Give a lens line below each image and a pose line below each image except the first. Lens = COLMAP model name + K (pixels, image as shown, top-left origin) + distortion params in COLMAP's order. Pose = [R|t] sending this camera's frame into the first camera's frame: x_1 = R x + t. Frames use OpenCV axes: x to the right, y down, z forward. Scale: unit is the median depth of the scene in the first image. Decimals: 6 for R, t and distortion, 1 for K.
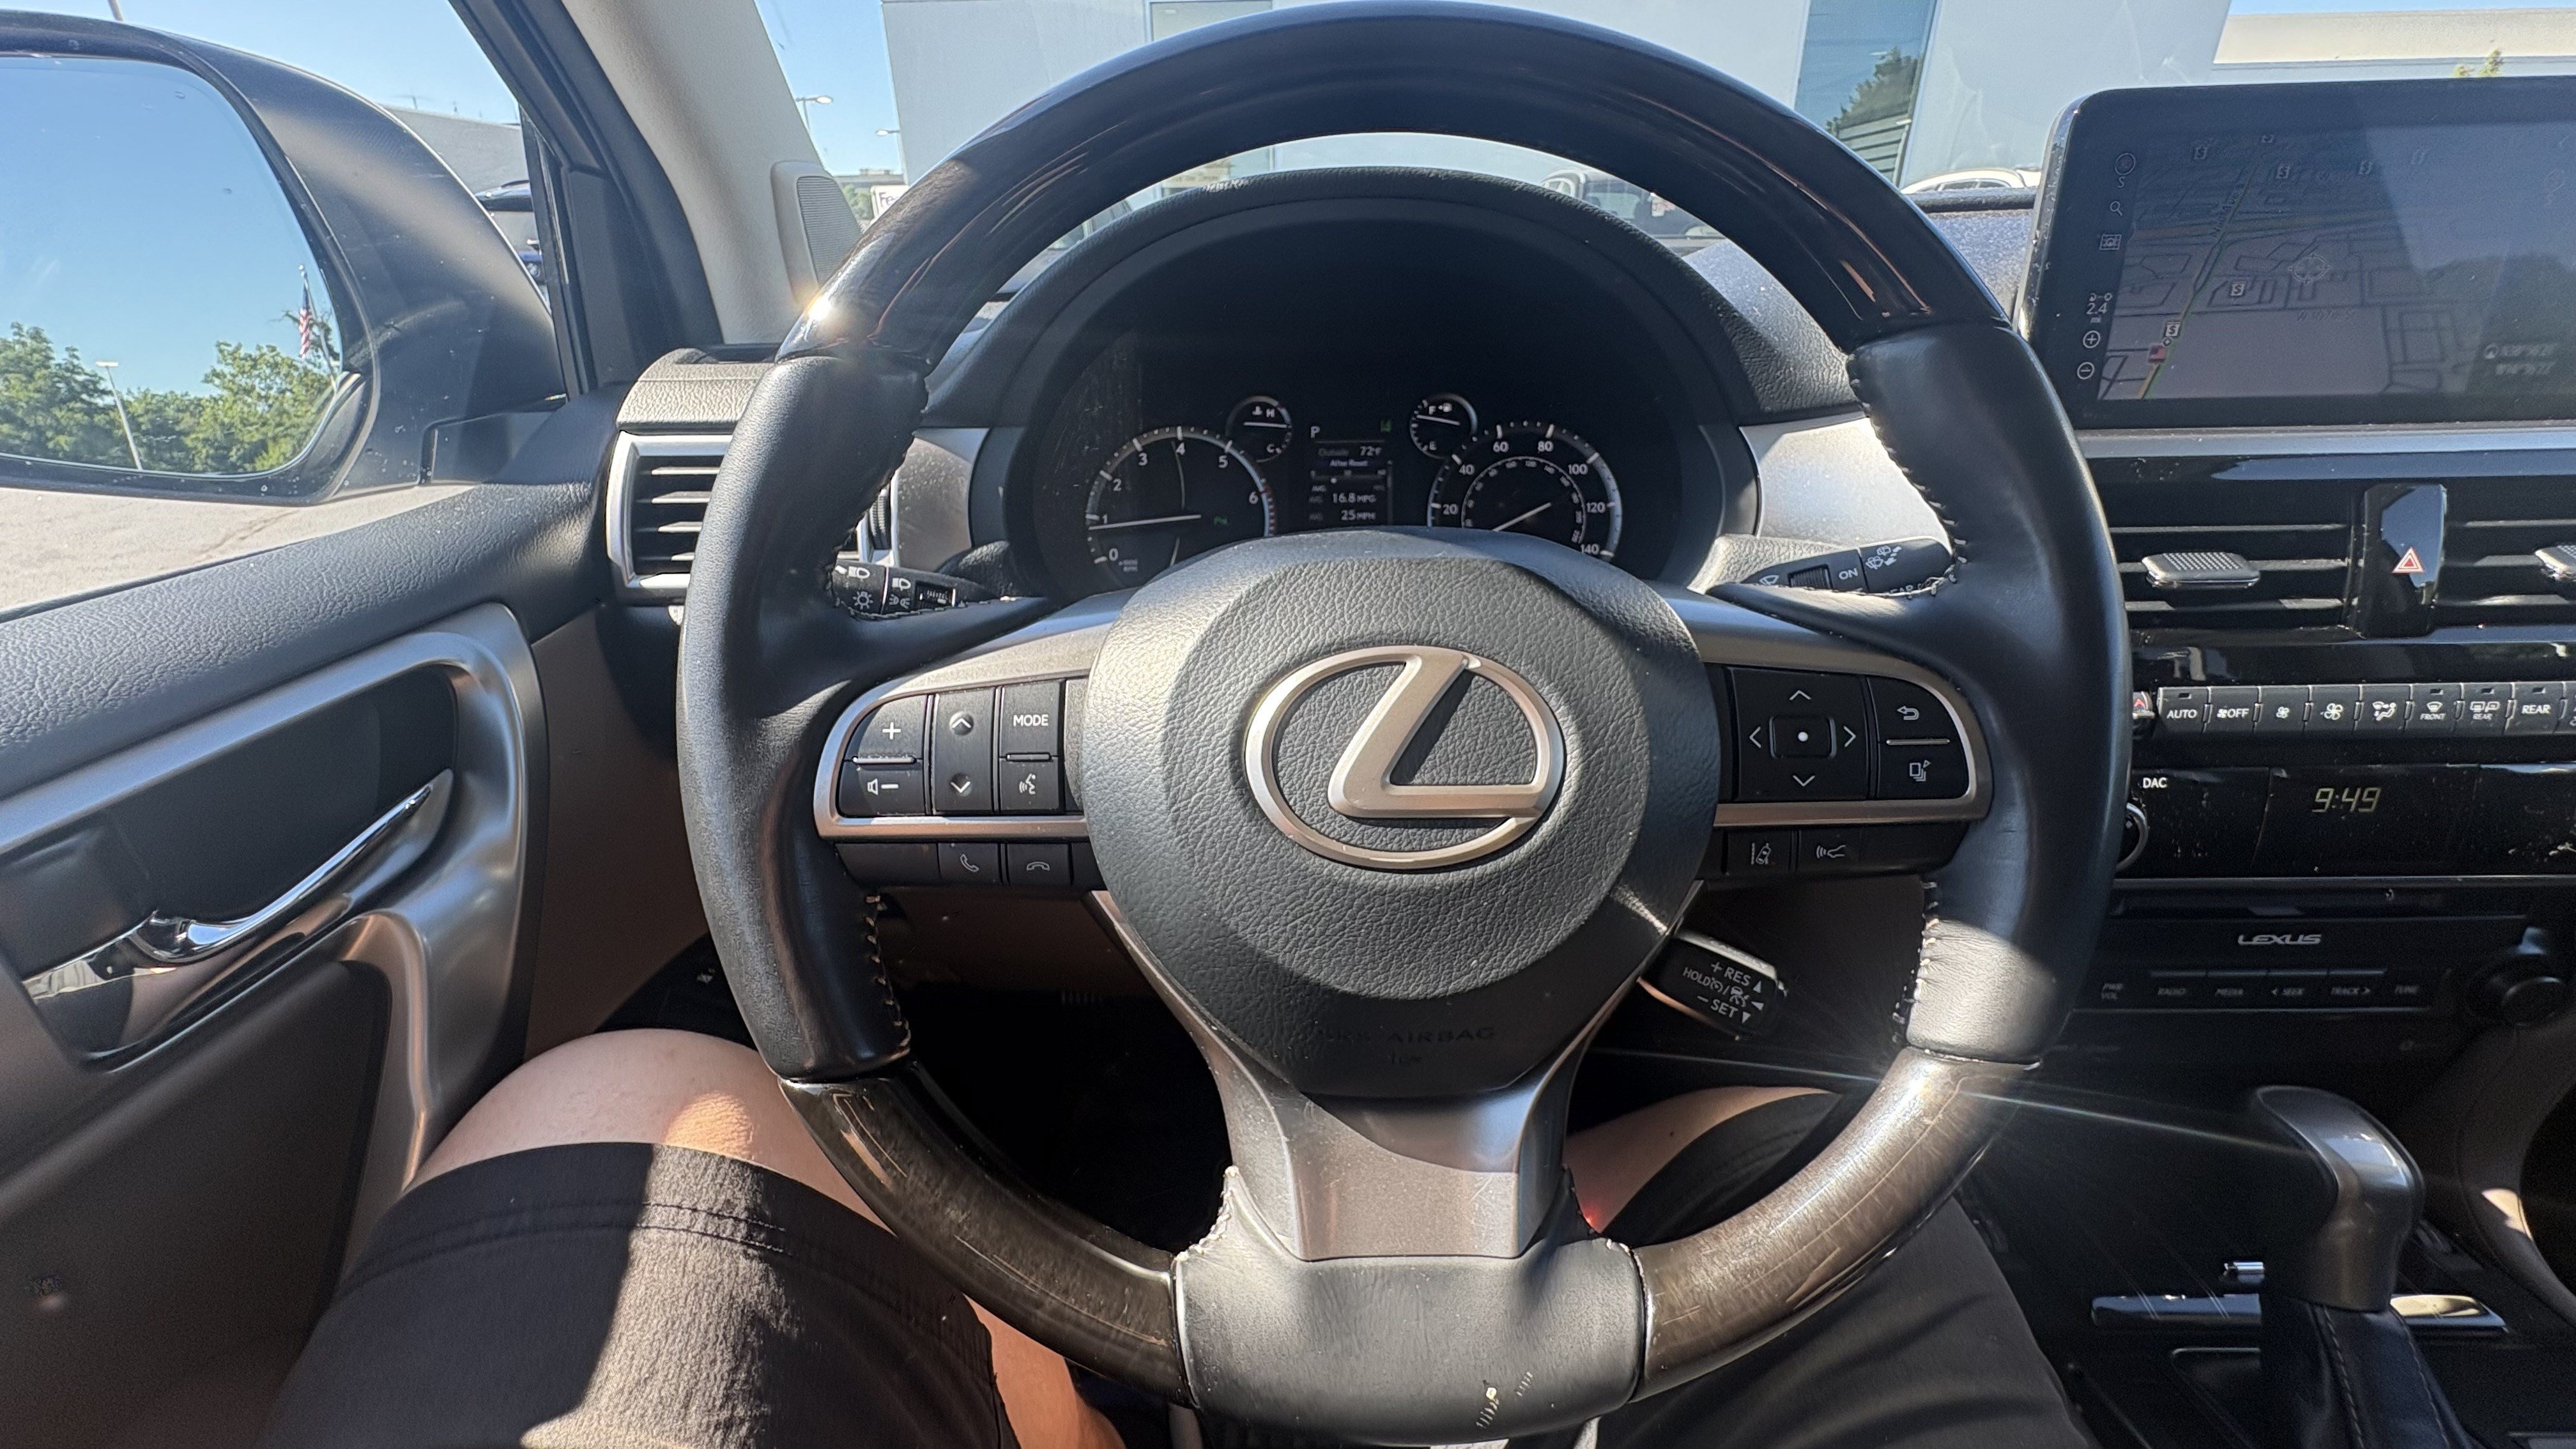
lens RADIAL K [[1016.5, 0, 1279.8], [0, 1016.5, 734.2], [0, 0, 1]] dist [-0.003865, 0.000528]
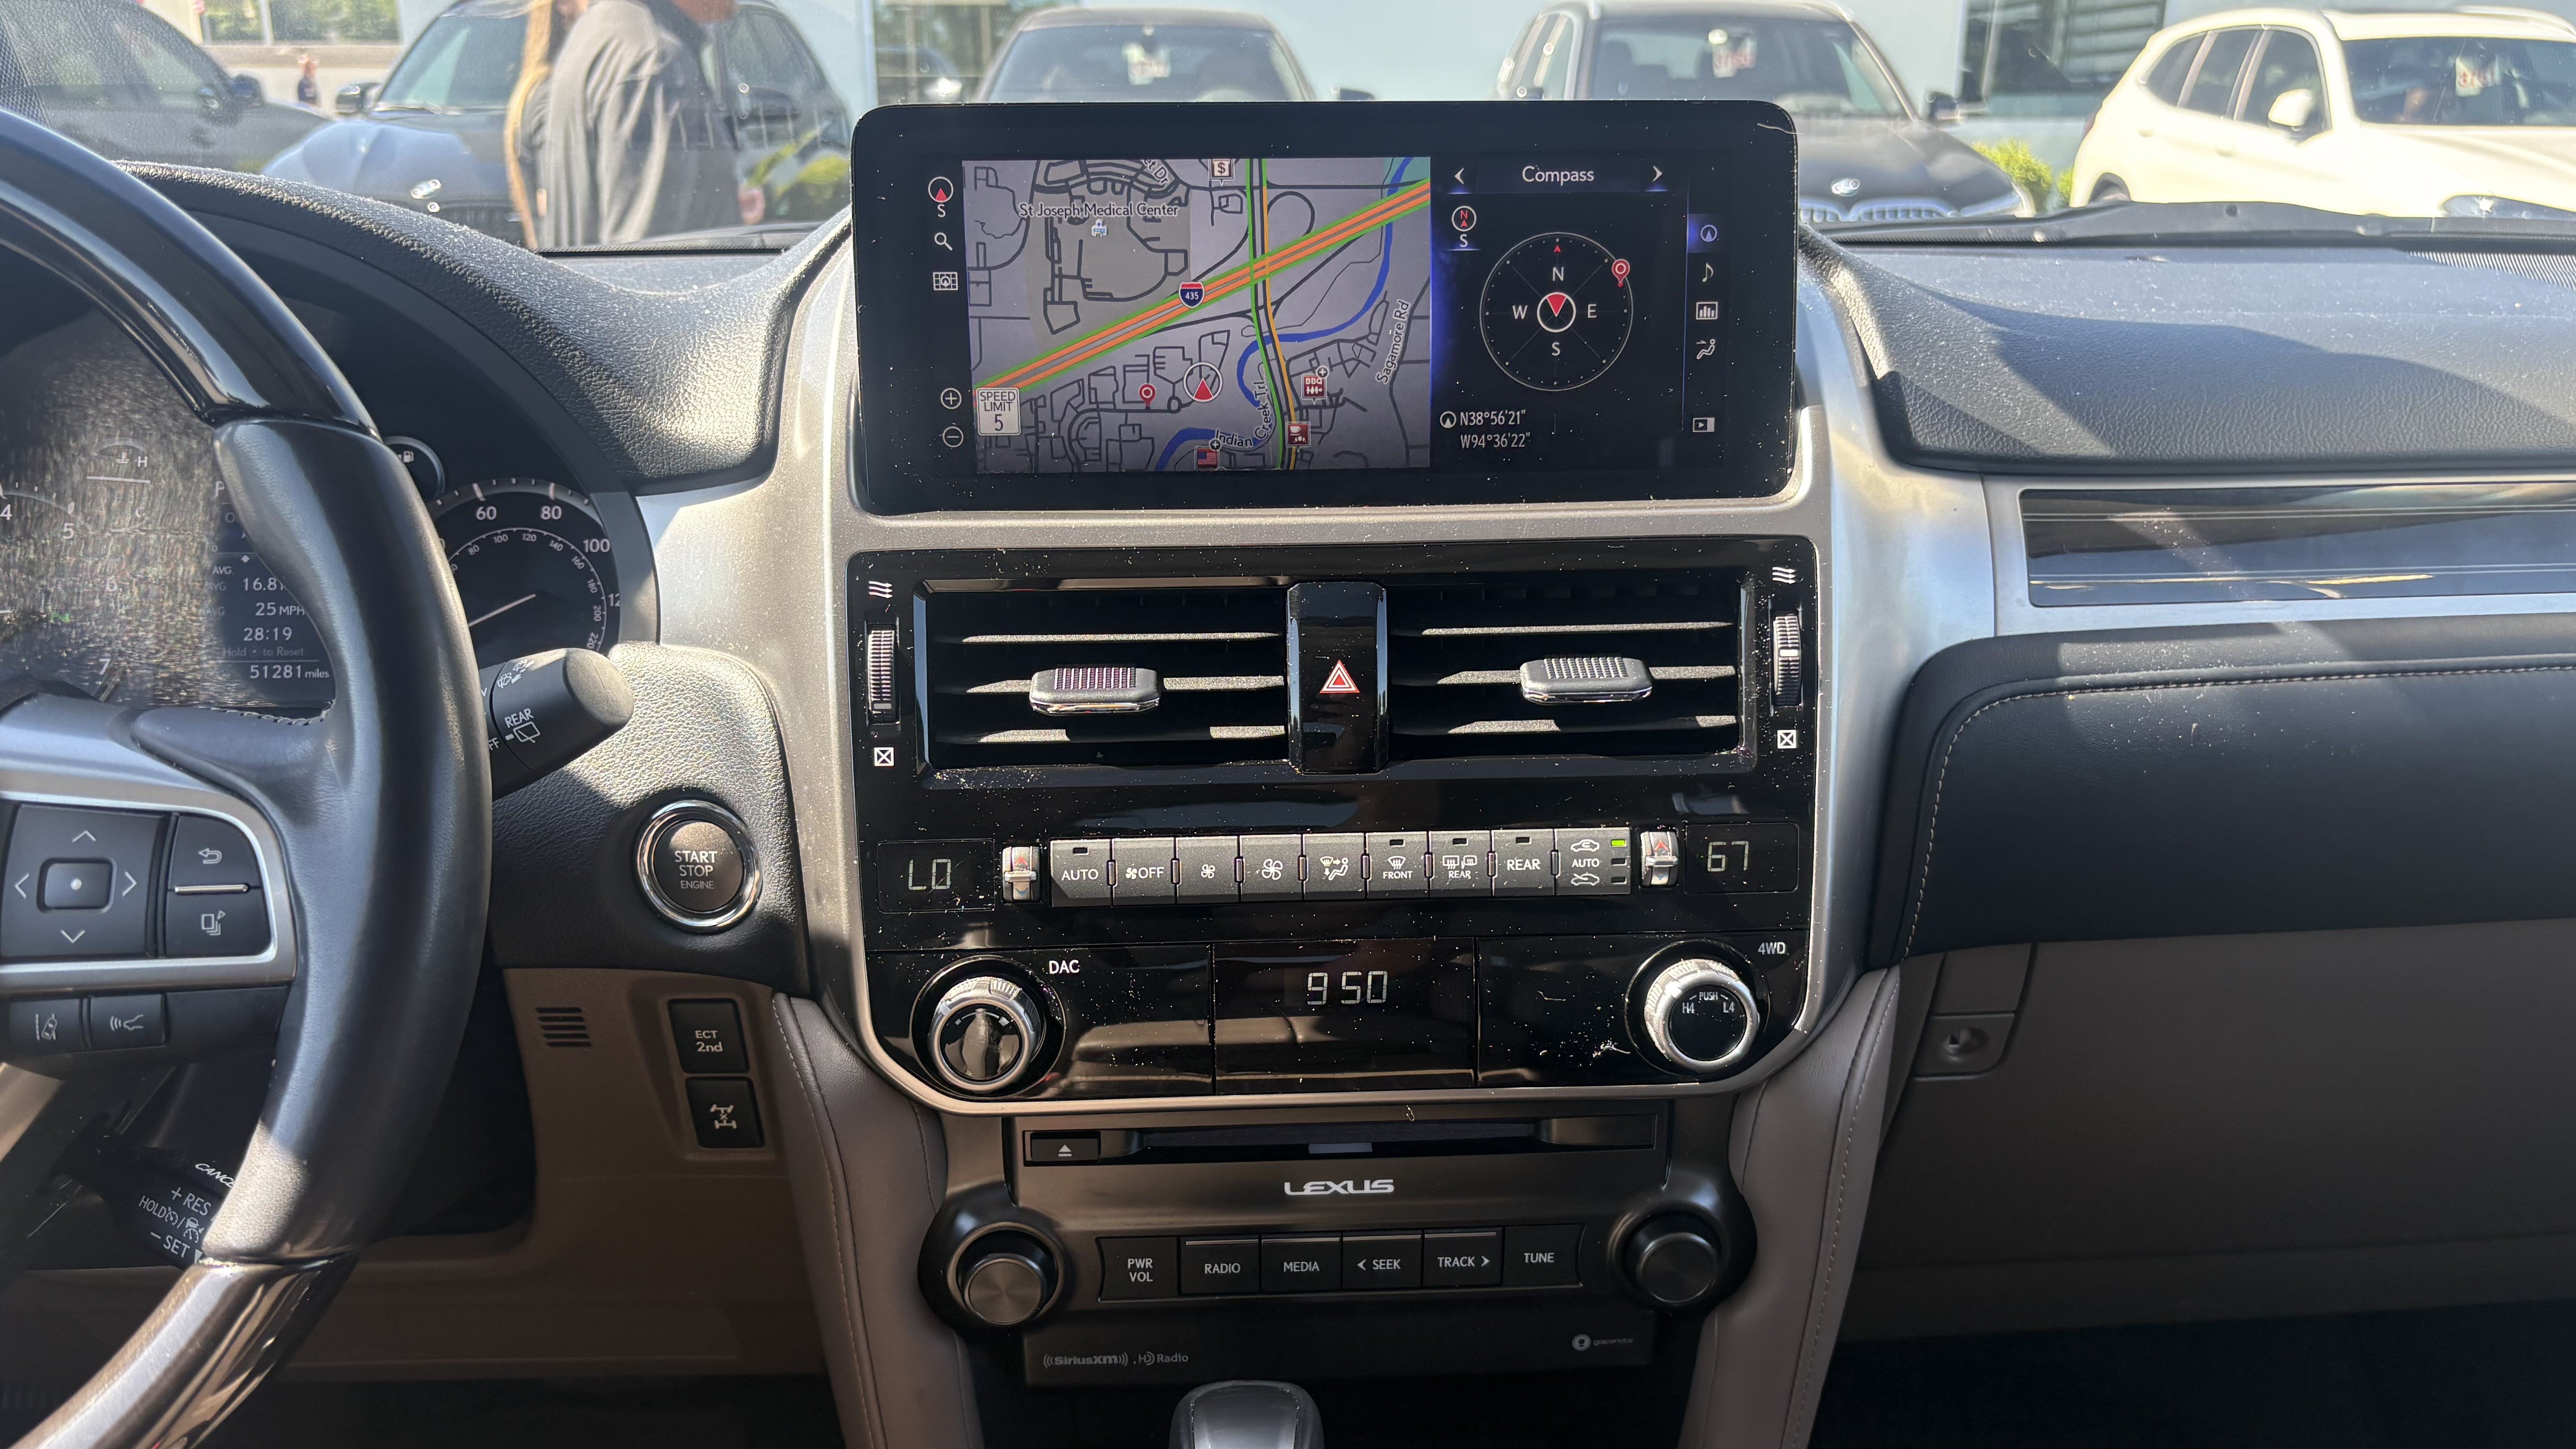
lens RADIAL K [[1978.9, 0, 1313.7], [0, 1978.9, 760.8], [0, 0, 1]] dist [0.010010, -0.015427]
pose [[0.996183, -0.004307, 0.087187, 1.083059], [0.015020, 0.992344, -0.122592, 0.092359], [-0.085992, 0.123433, 0.988620, -0.577960]]
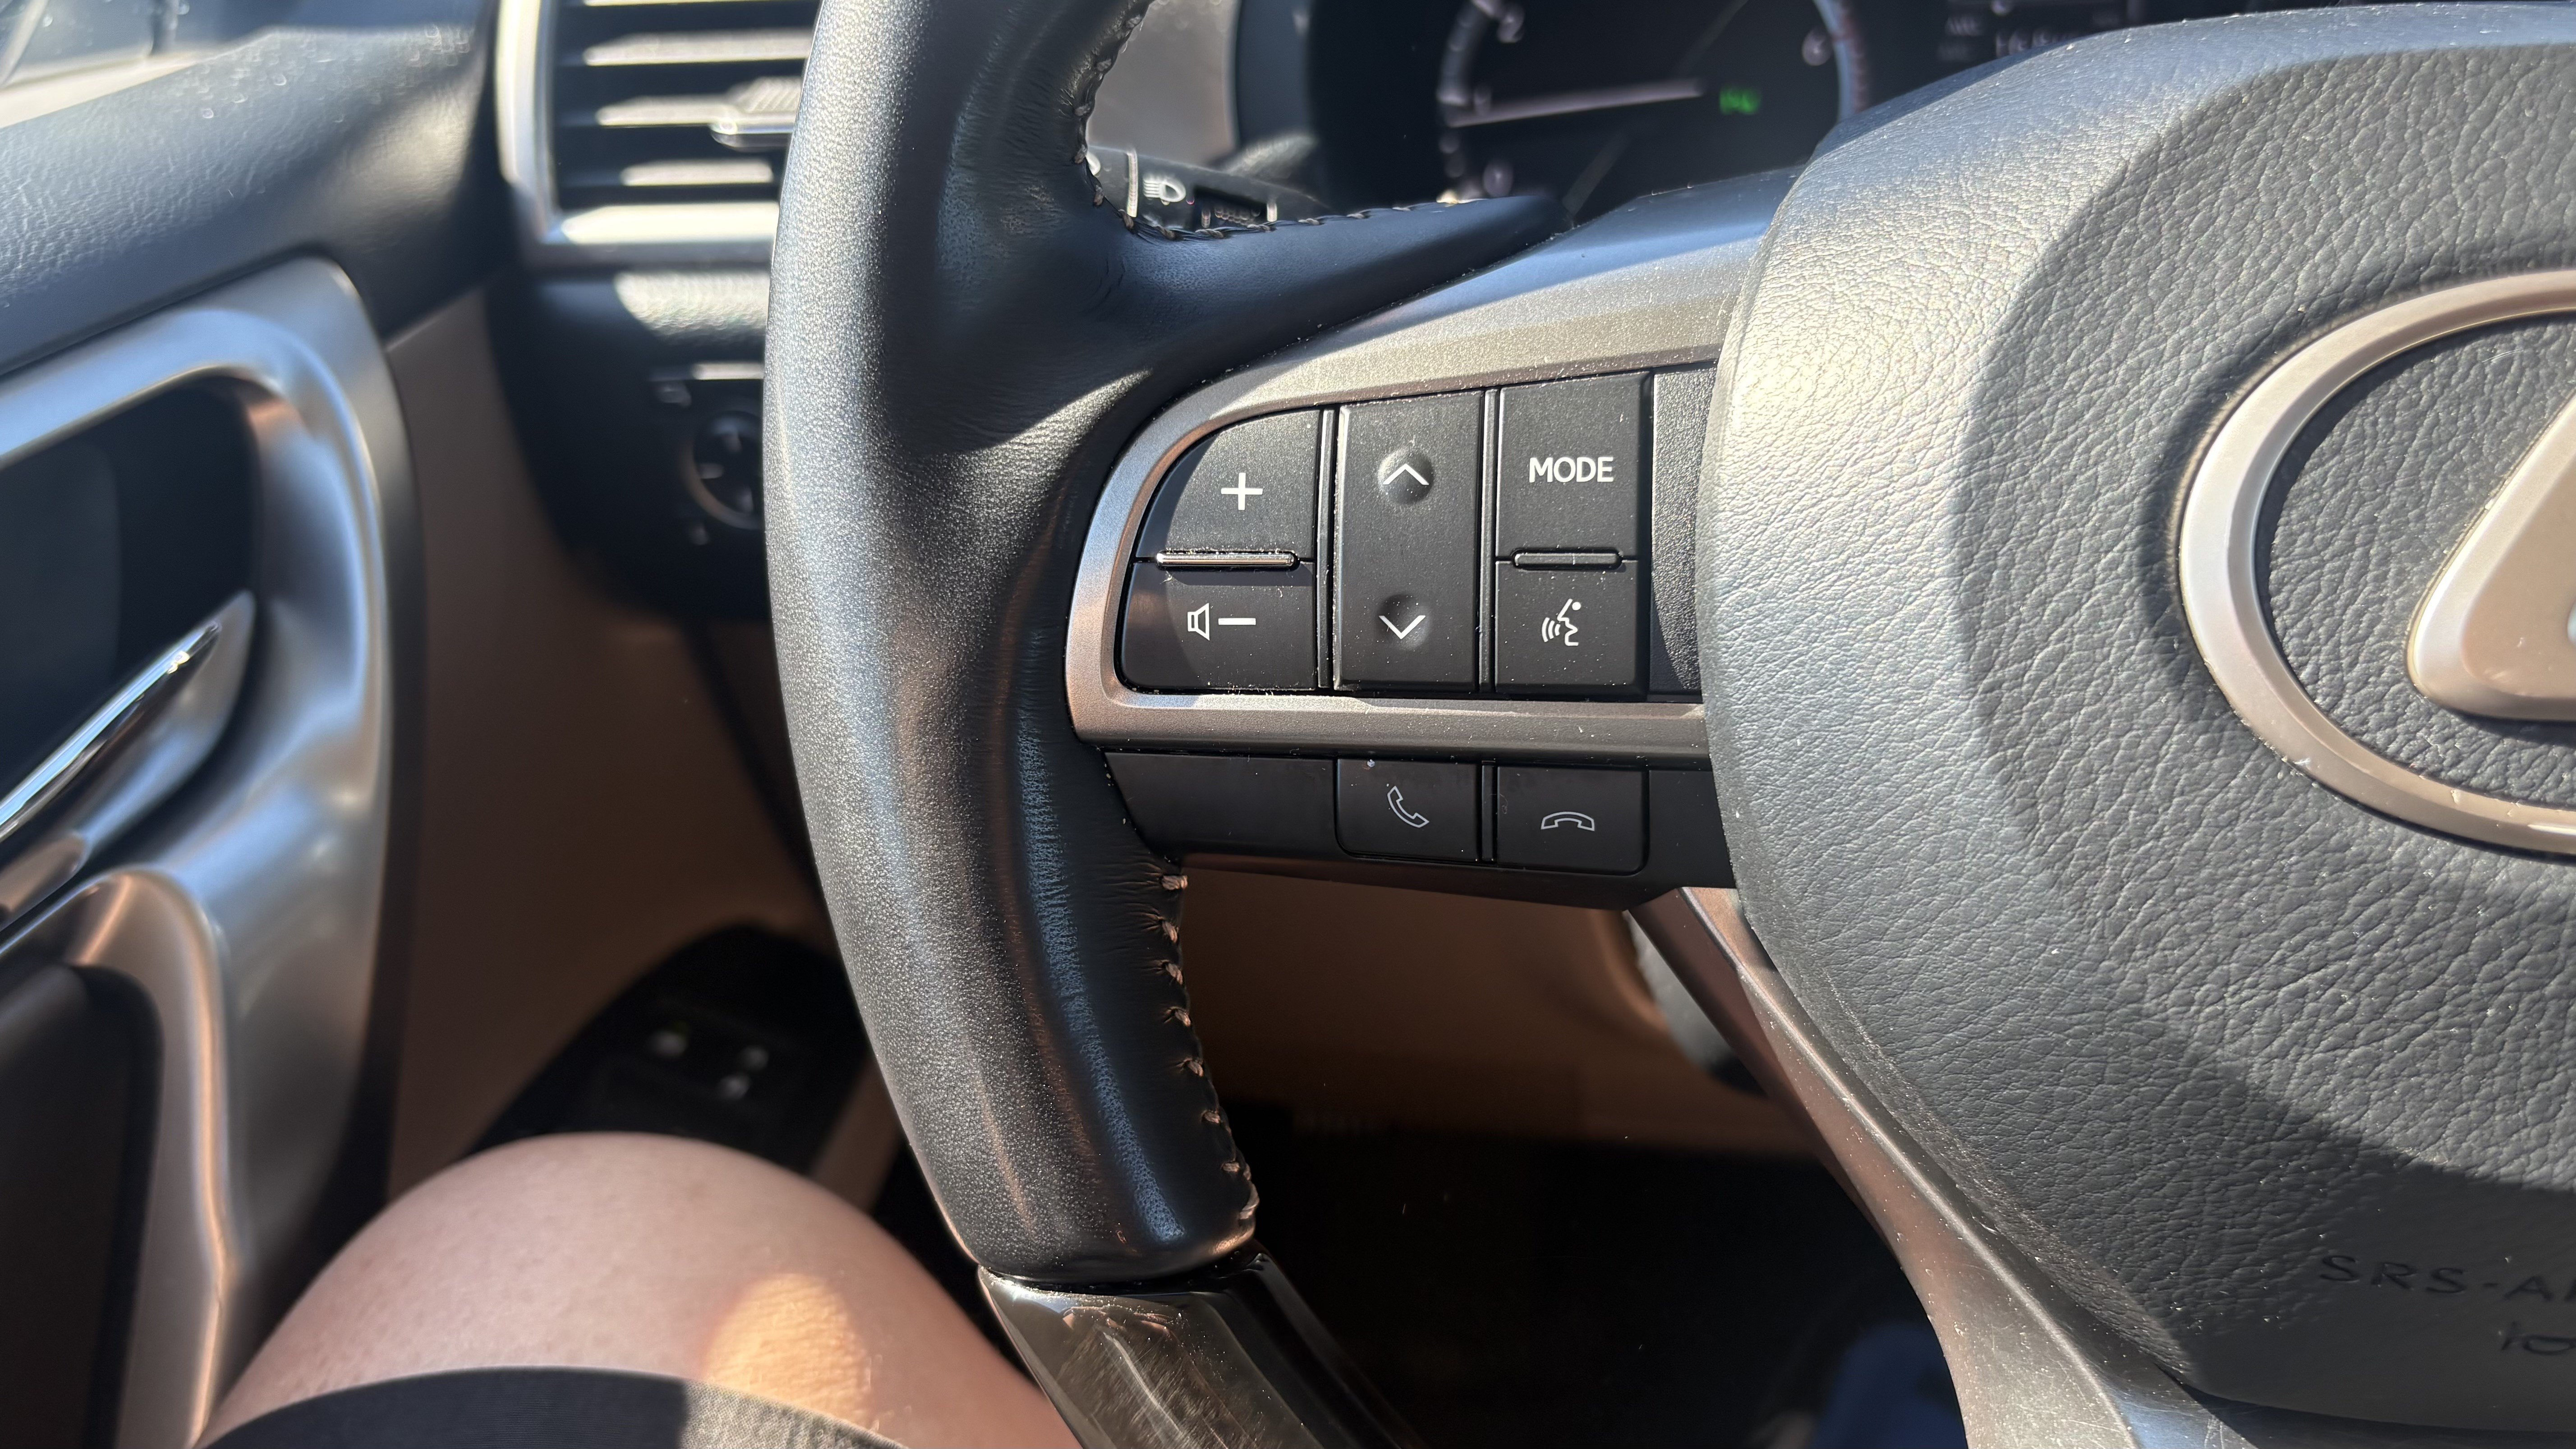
lens RADIAL K [[1978.9, 0, 1267.2], [0, 1978.9, 740.0], [0, 0, 1]] dist [0.010010, -0.015427]
pose [[0.986007, 0.030410, -0.163908, -0.181036], [-0.019932, 0.997673, 0.065196, 0.036366], [0.165509, -0.061016, 0.984319, 0.137769]]
